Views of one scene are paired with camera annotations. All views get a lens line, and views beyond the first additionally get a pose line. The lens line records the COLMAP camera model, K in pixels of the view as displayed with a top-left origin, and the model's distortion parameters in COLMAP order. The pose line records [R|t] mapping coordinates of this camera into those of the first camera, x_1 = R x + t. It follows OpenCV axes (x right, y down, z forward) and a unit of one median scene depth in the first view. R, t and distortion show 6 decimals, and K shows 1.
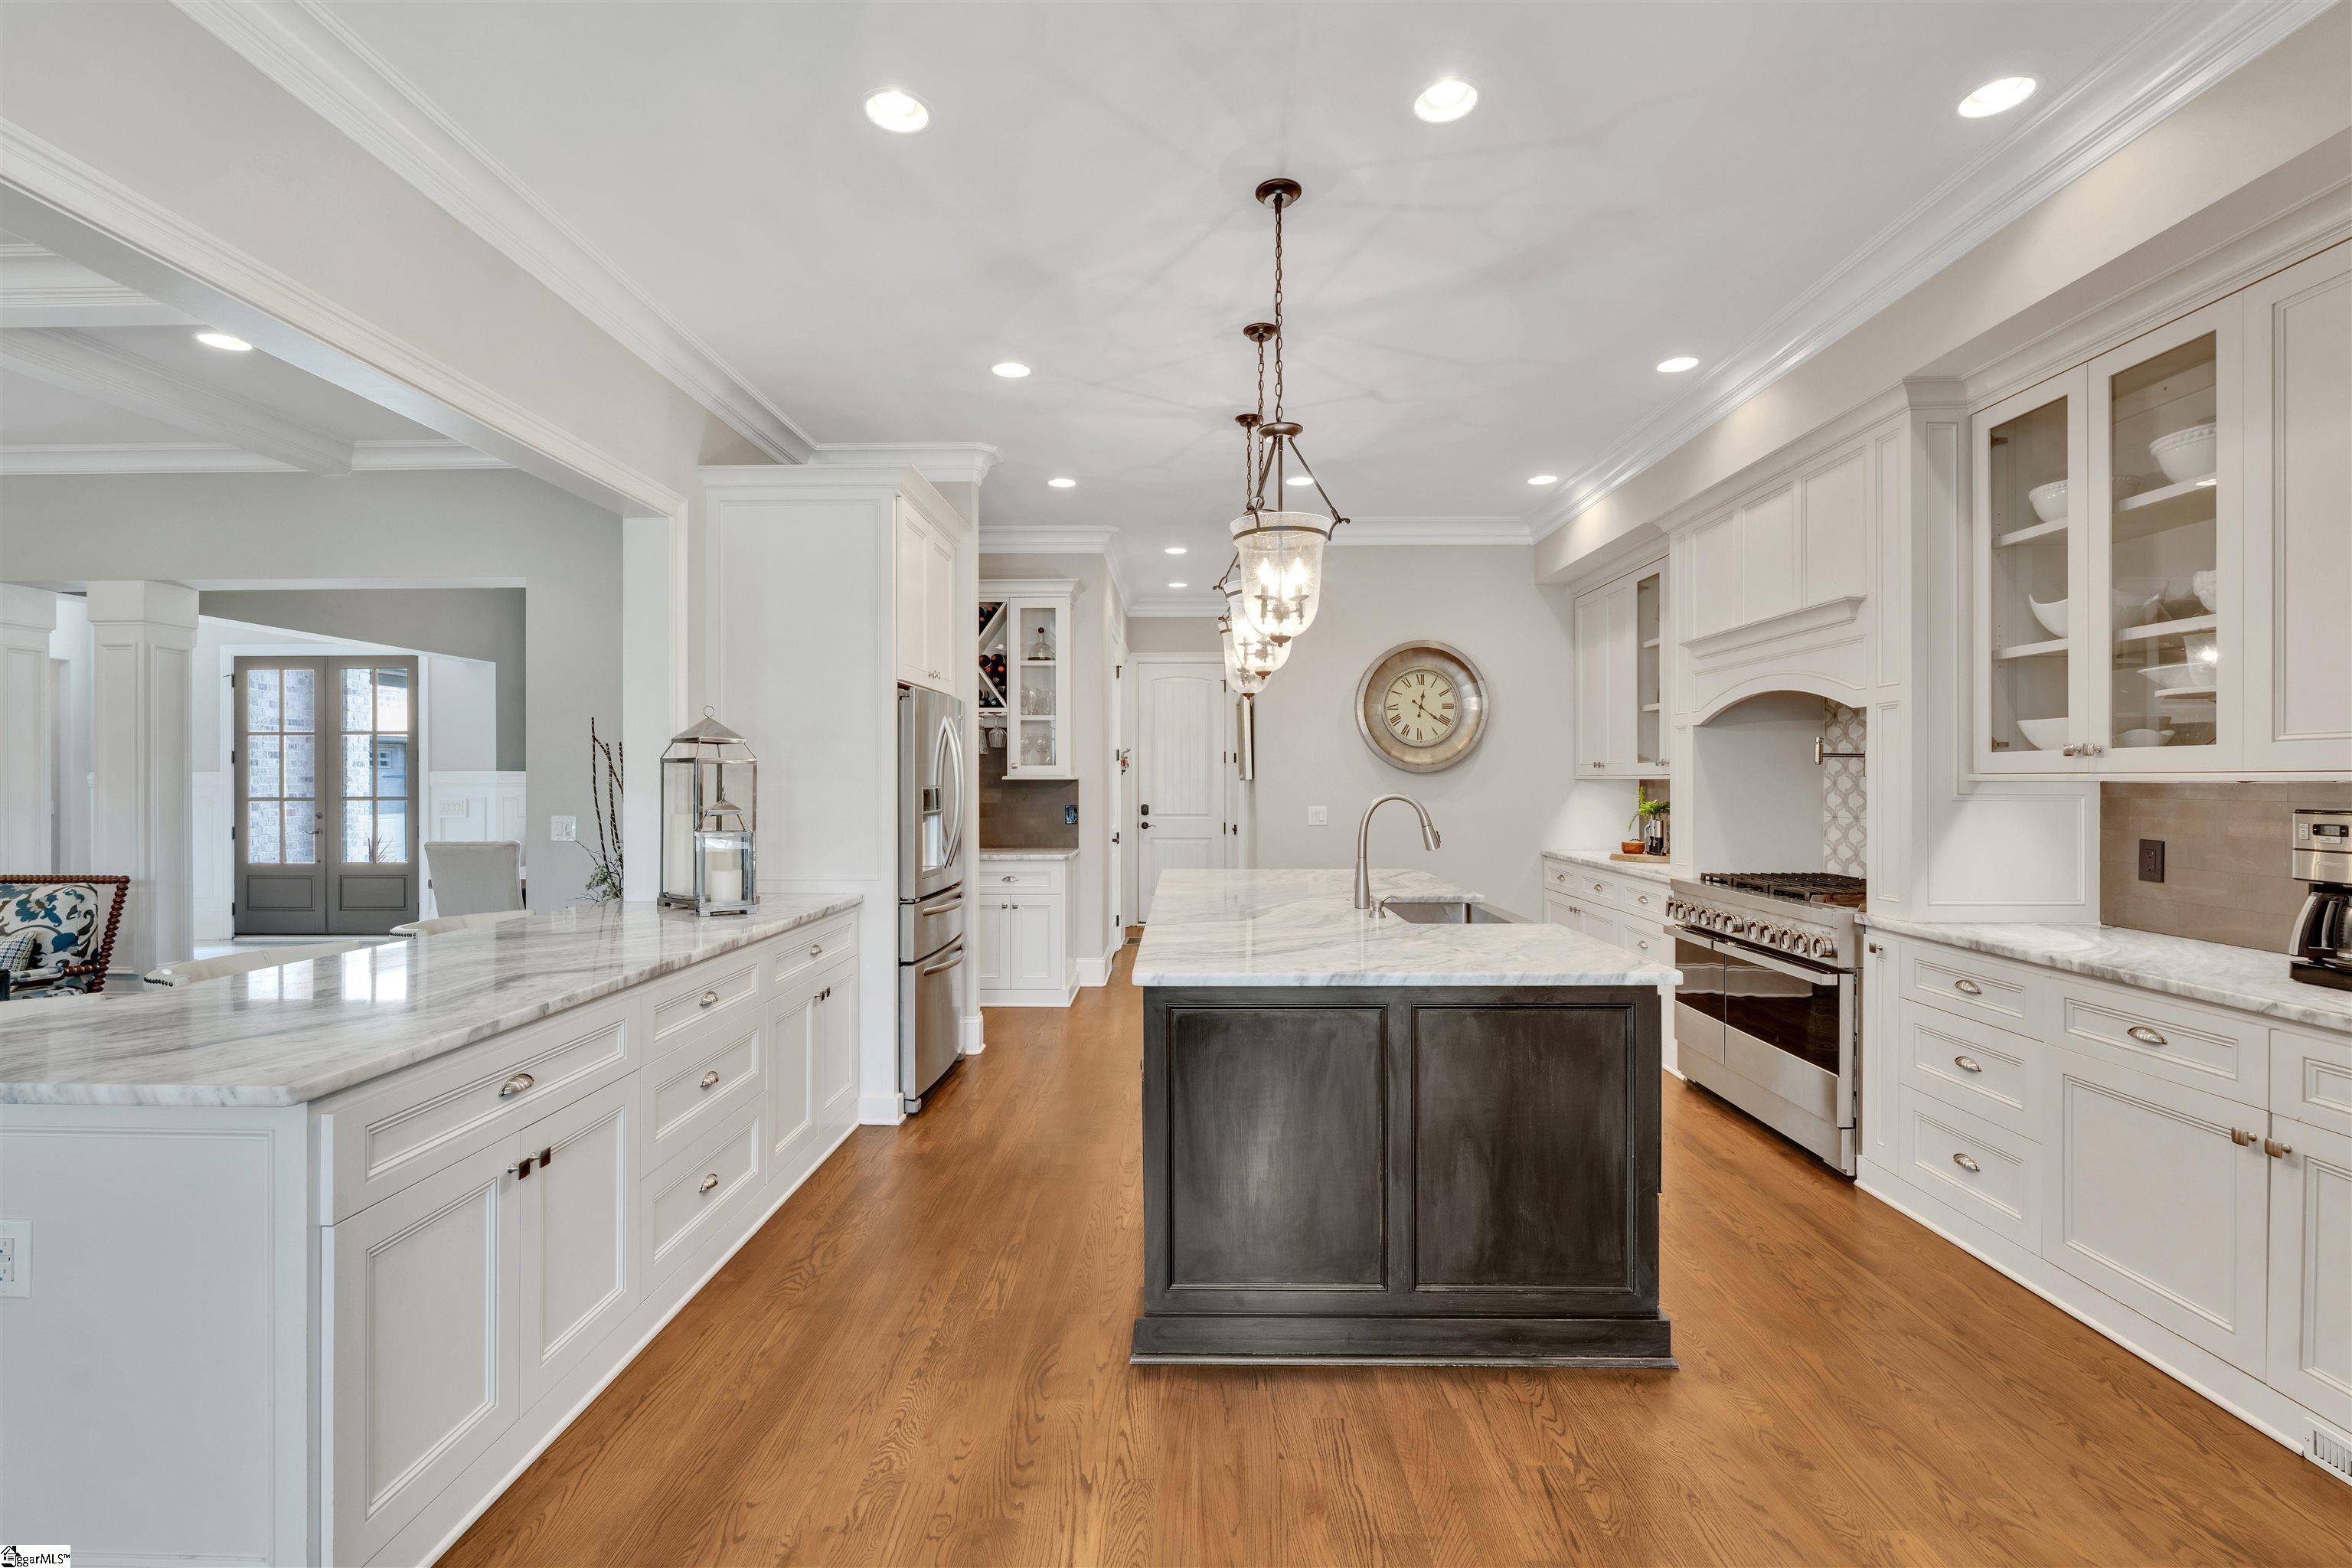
lens RADIAL K [[1037.5, 0, 1177.7], [0, 1037.5, 782.3], [0, 0, 1]] dist [-0.010323, 0.002536]
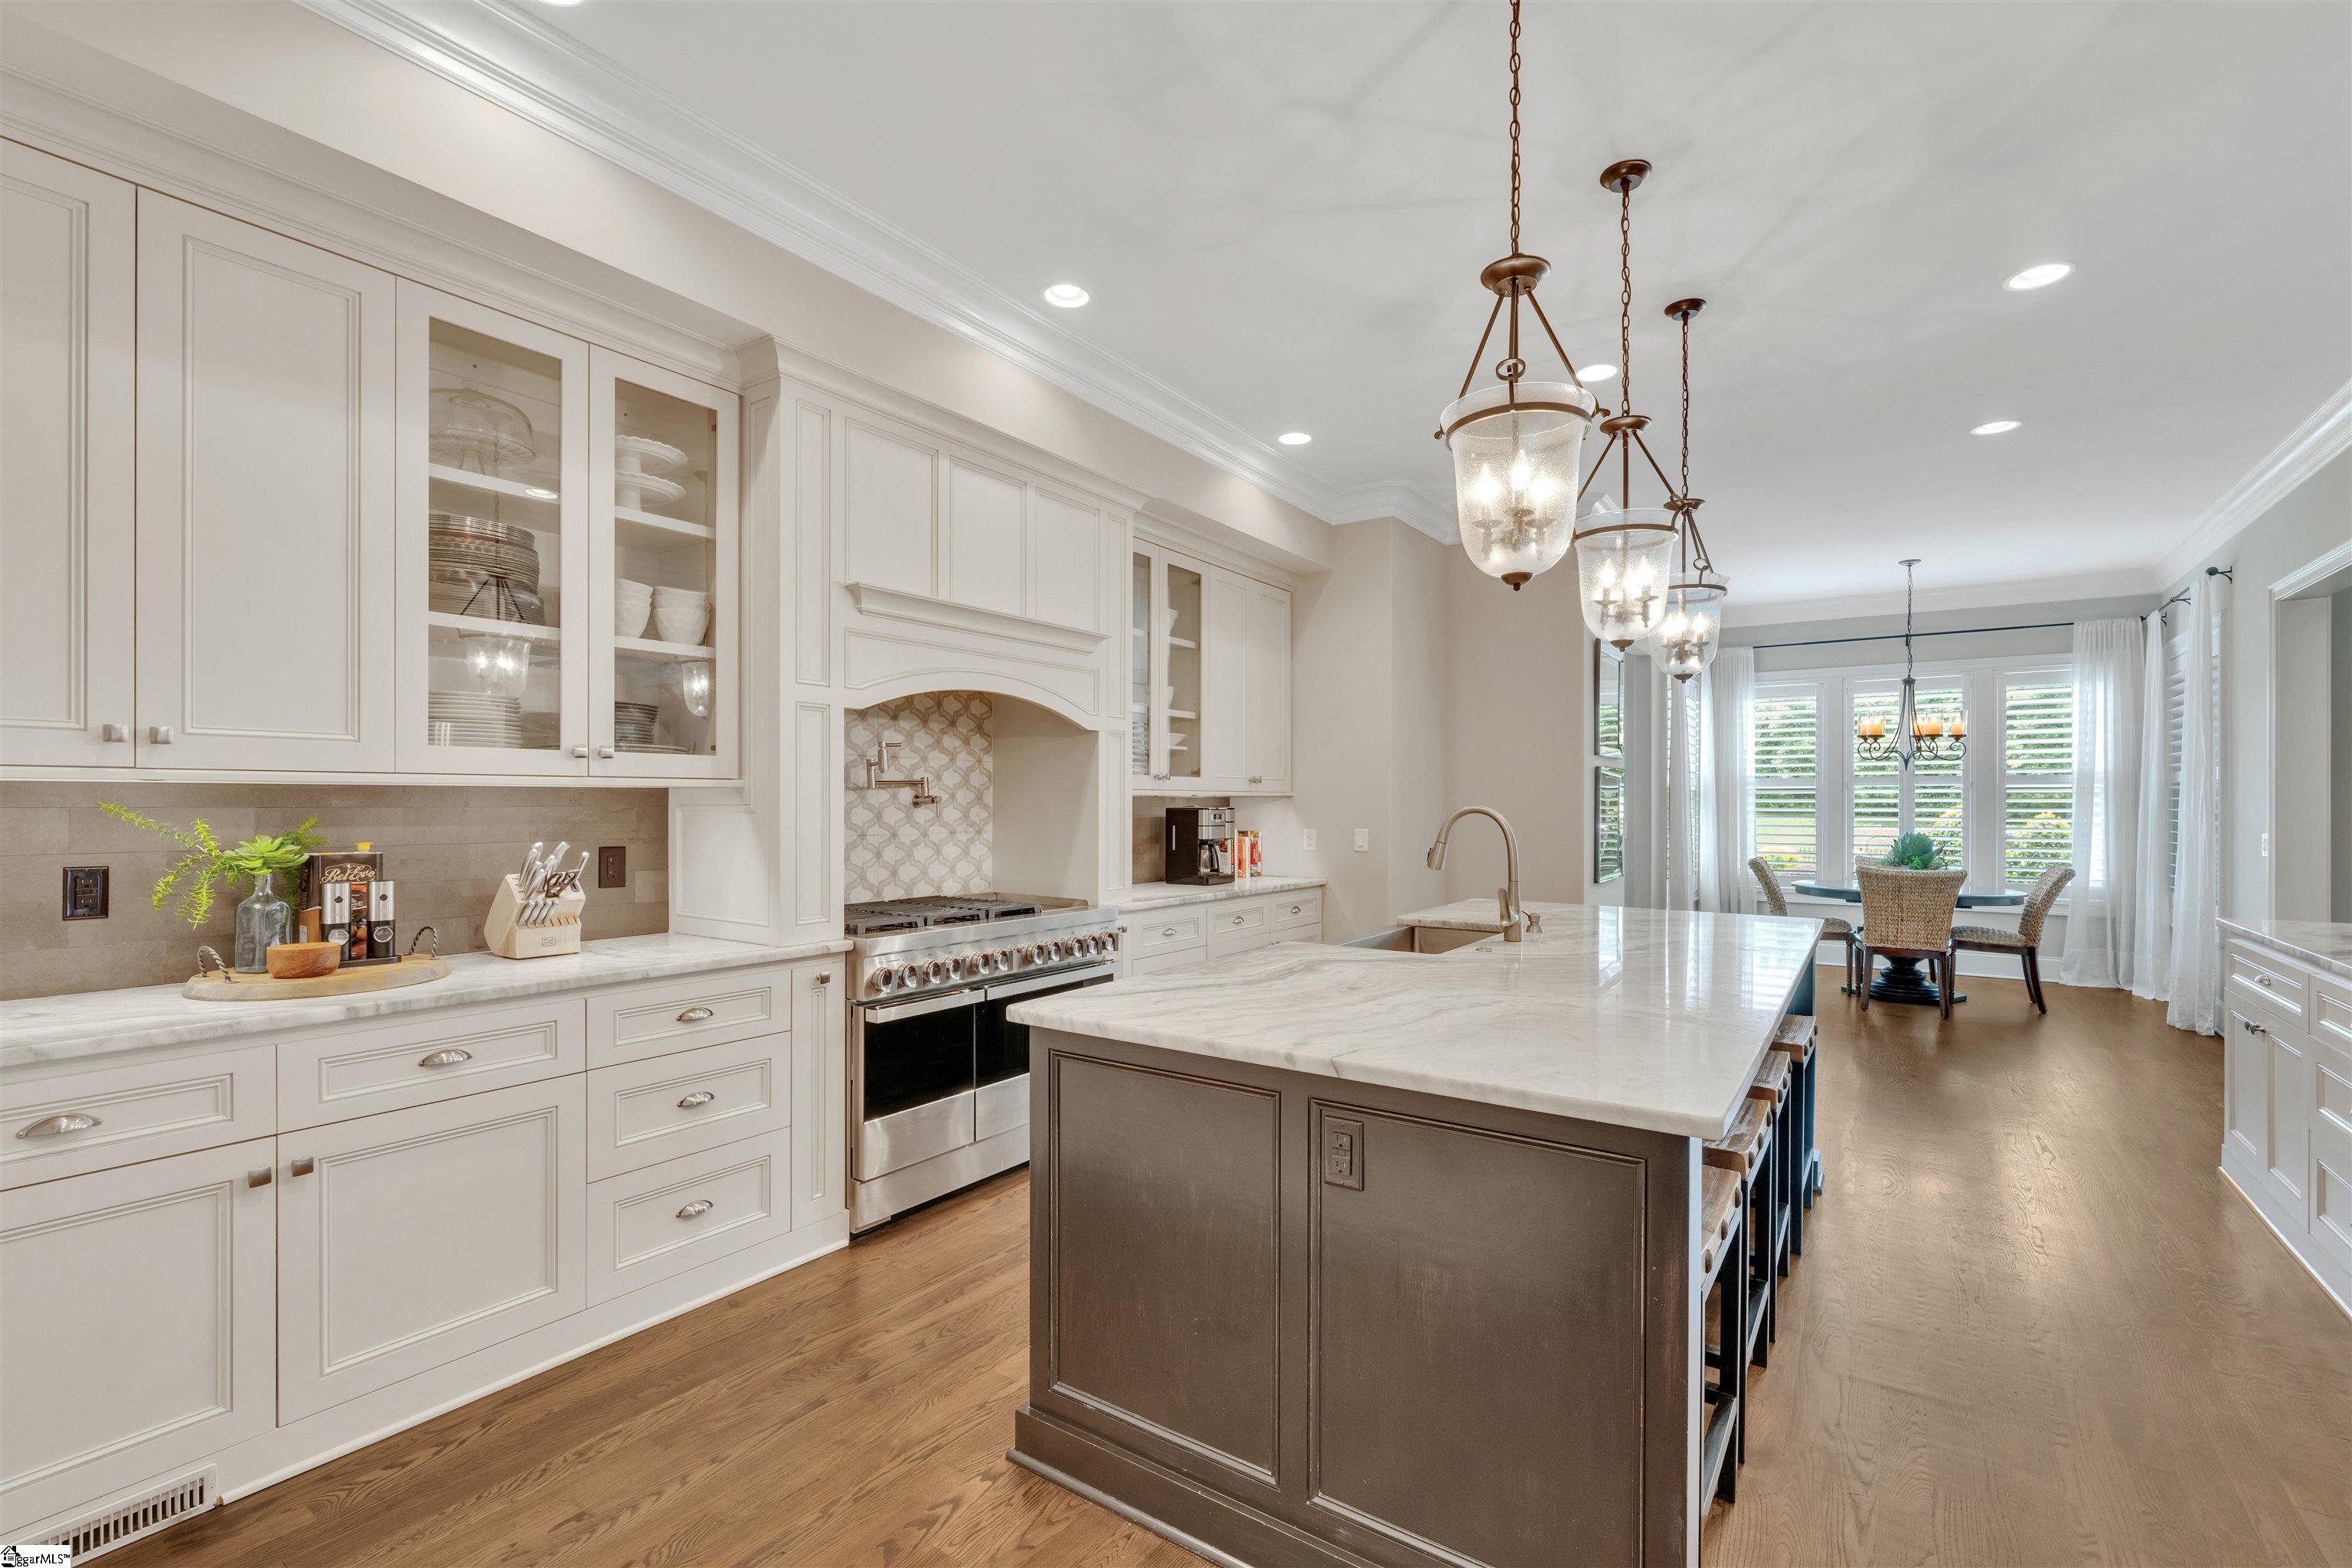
lens RADIAL K [[1057.7, 0, 1173.8], [0, 1057.7, 805.6], [0, 0, 1]] dist [-0.005912, 0.000633]
pose [[-0.834271, -0.003004, 0.551347, -0.061090], [-0.000110, 0.999986, 0.005281, 0.005292], [-0.551355, 0.004345, -0.834260, 1.654570]]
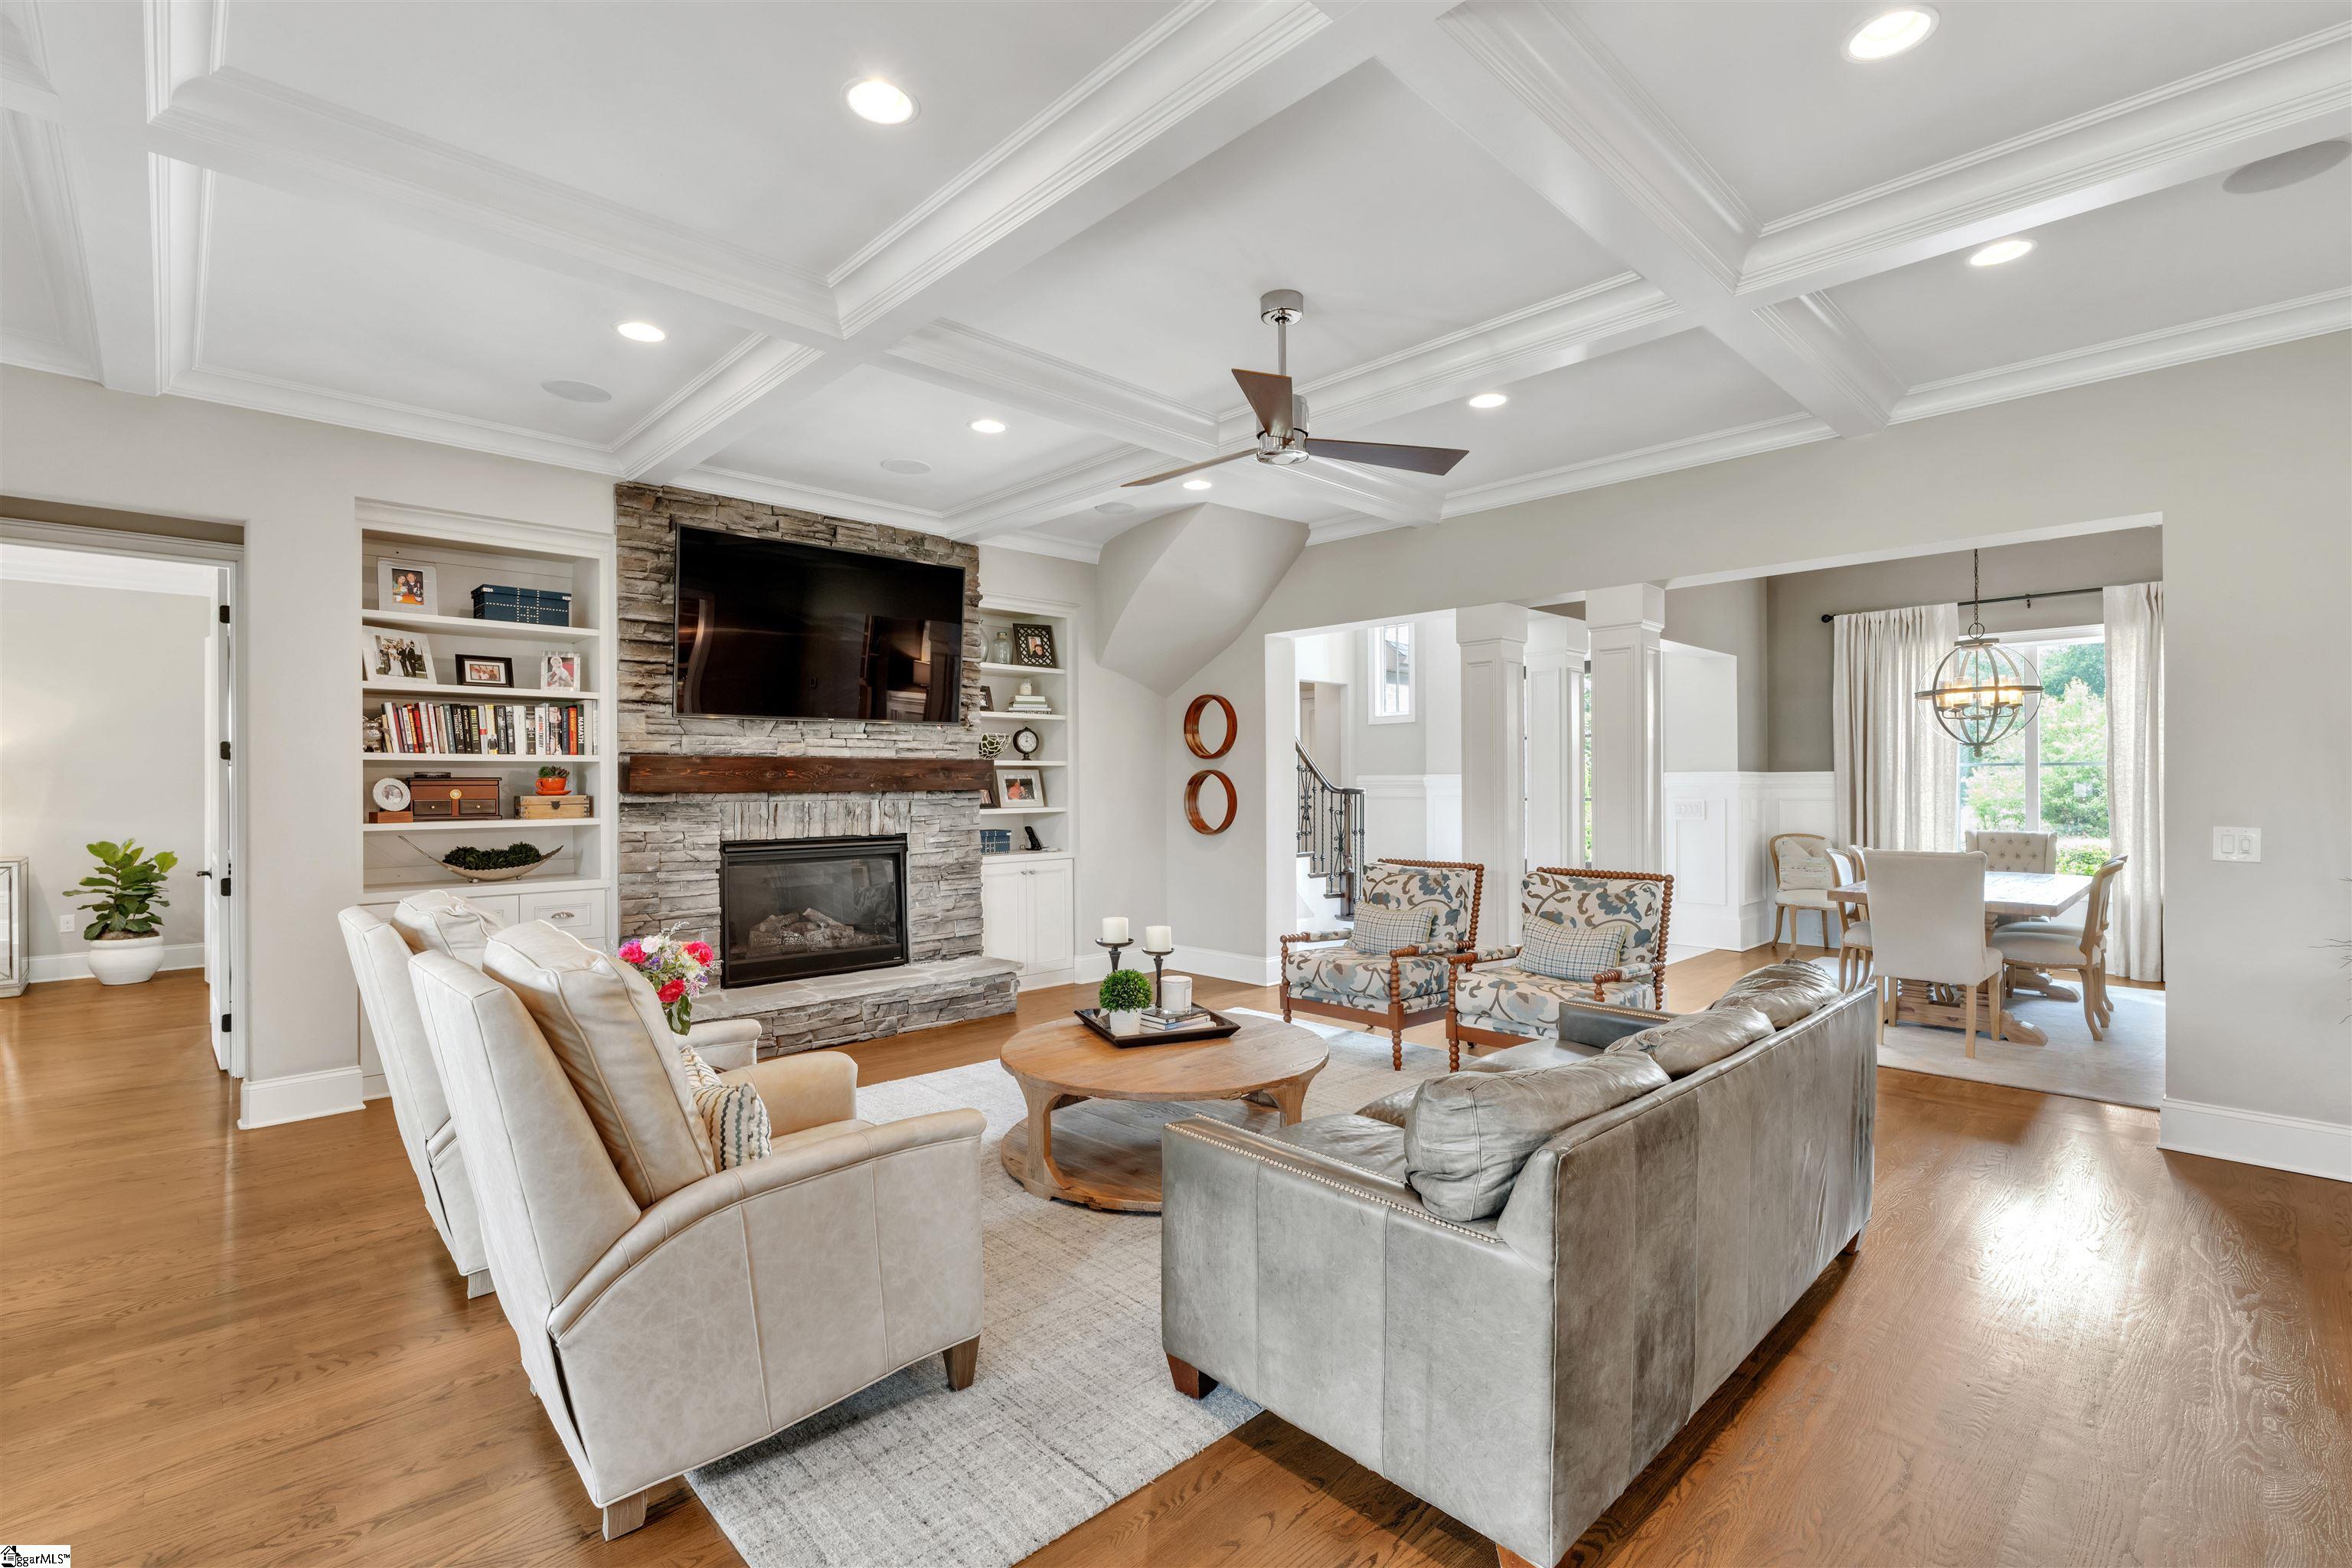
lens RADIAL K [[1057.7, 0, 1176.9], [0, 1057.7, 776.1], [0, 0, 1]] dist [-0.005912, 0.000633]
pose [[0.705471, -0.005502, -0.708717, -0.732356], [-0.001099, 0.999960, -0.008857, 0.005481], [0.708738, 0.007027, 0.705437, -0.067619]]
